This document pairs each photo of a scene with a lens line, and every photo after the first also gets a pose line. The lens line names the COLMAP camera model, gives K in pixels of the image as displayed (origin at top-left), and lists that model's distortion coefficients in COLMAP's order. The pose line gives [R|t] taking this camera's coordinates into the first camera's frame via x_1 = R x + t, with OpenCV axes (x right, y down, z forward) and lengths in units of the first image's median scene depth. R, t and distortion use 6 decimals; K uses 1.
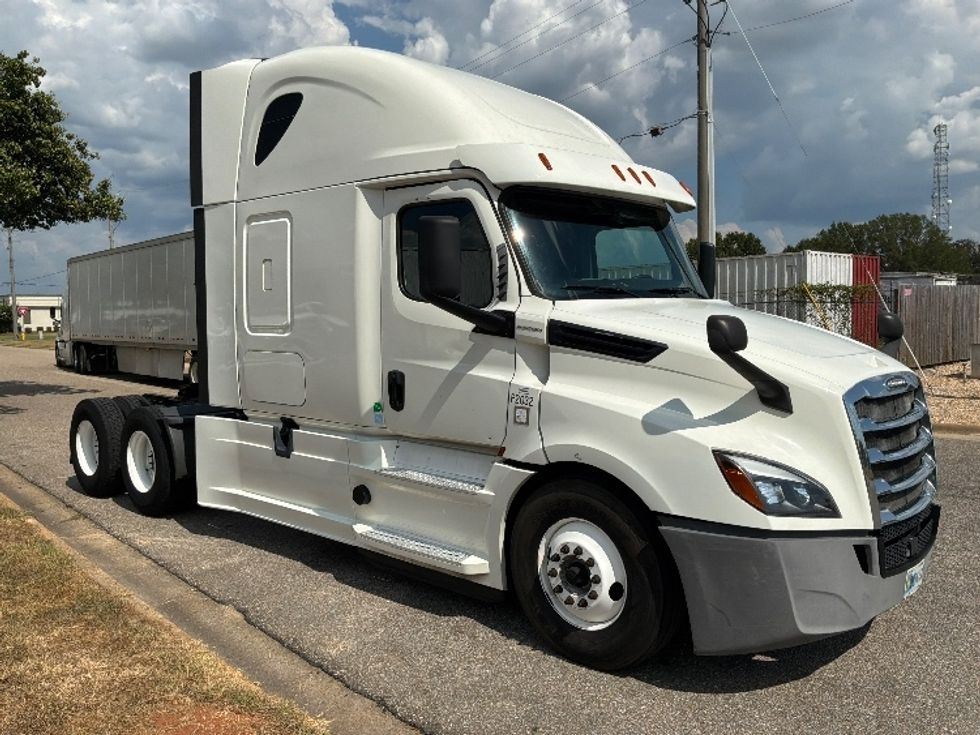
lens RADIAL K [[836.1, 0, 490.0], [0, 836.1, 367.5], [0, 0, 1]] dist [0.072313, -0.111002]
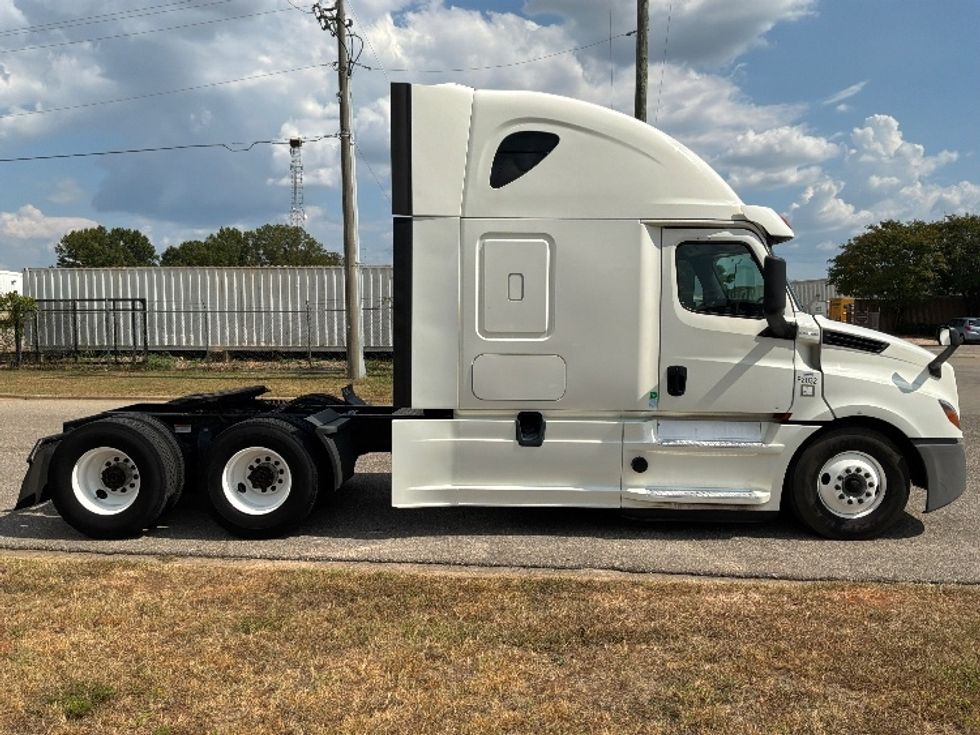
lens RADIAL K [[844.8, 0, 490.0], [0, 844.8, 367.5], [0, 0, 1]] dist [0.073336, -0.125403]
pose [[0.730830, -0.032175, 0.681801, -1.289308], [0.032781, 0.999390, 0.012024, -0.019652], [-0.681772, 0.013563, 0.731439, 0.229059]]
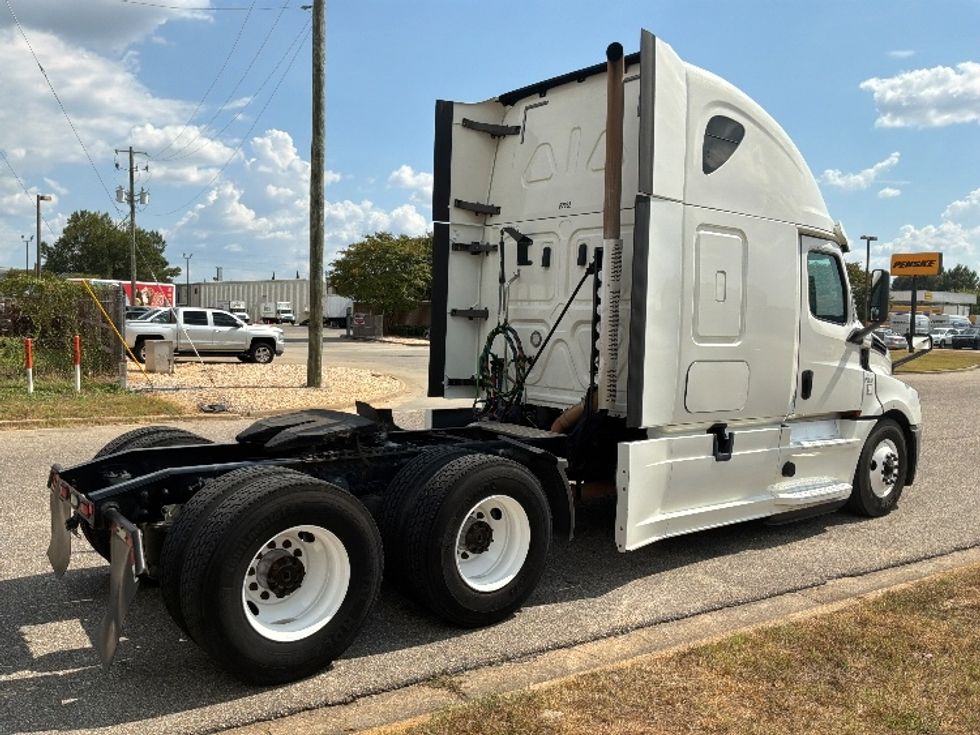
lens RADIAL K [[836.1, 0, 490.0], [0, 836.1, 367.5], [0, 0, 1]] dist [0.072313, -0.111002]
pose [[0.119201, -0.042508, 0.991960, -1.589636], [0.034124, 0.998668, 0.038695, -0.073116], [-0.992284, 0.029237, 0.120493, 1.396441]]
